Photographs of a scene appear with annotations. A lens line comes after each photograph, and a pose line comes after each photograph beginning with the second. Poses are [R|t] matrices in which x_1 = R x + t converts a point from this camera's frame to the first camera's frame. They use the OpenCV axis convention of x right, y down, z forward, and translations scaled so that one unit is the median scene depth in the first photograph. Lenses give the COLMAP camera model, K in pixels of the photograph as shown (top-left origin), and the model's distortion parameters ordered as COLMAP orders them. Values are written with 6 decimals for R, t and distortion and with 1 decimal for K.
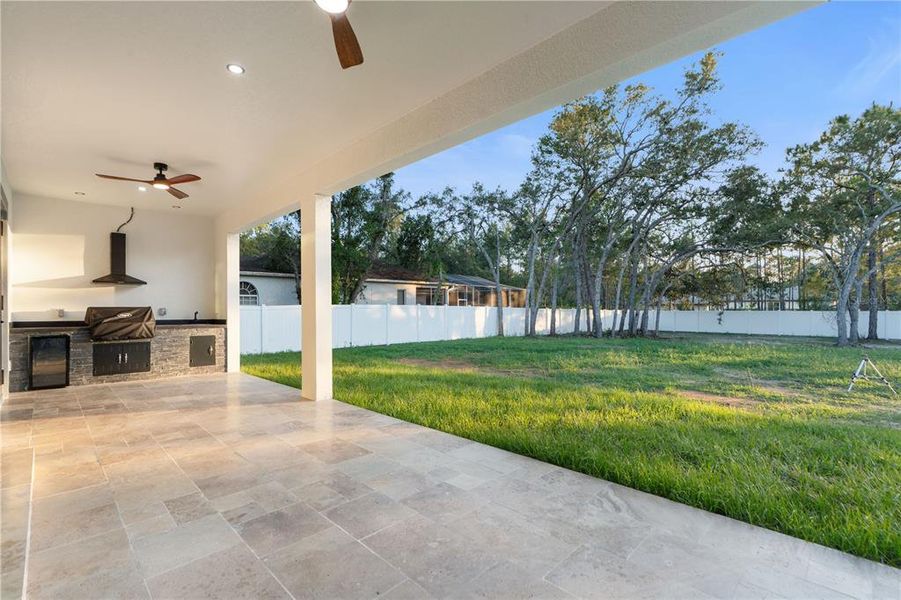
lens RADIAL K [[405.6, 0, 447.4], [0, 405.6, 306.9], [0, 0, 1]] dist [-0.005286, 0.001862]
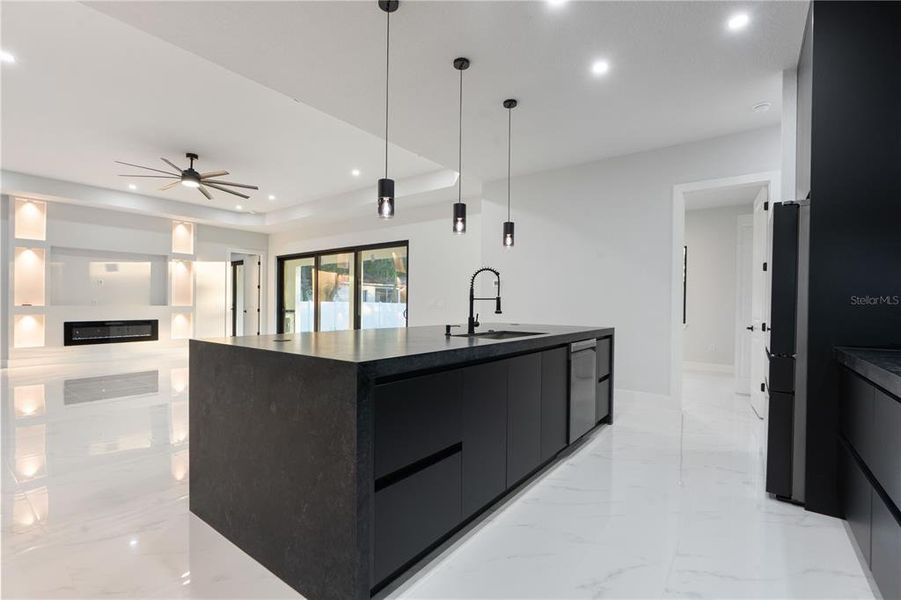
lens RADIAL K [[405.6, 0, 451.9], [0, 405.6, 303.2], [0, 0, 1]] dist [-0.005286, 0.001862]
pose [[0.989346, 0.011253, 0.145146, -0.083151], [-0.011215, 0.999937, -0.001080, -0.009608], [-0.145149, -0.000560, 0.989410, -1.185851]]
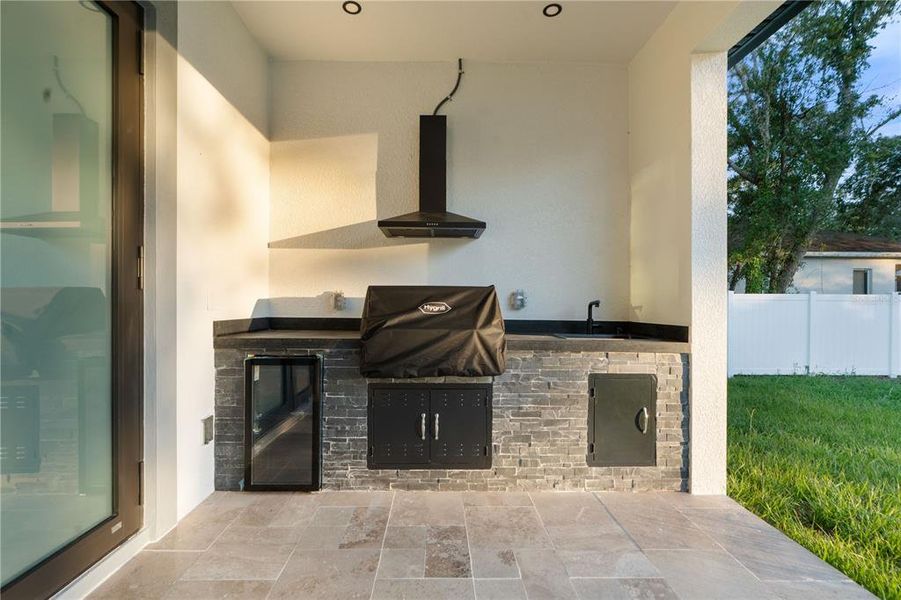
lens RADIAL K [[405.6, 0, 447.7], [0, 405.6, 304.2], [0, 0, 1]] dist [-0.005286, 0.001862]
pose [[0.726180, 0.010669, -0.687422, -0.514822], [-0.005099, 0.999936, 0.010134, 0.013026], [0.687486, -0.003854, 0.726187, 0.709836]]
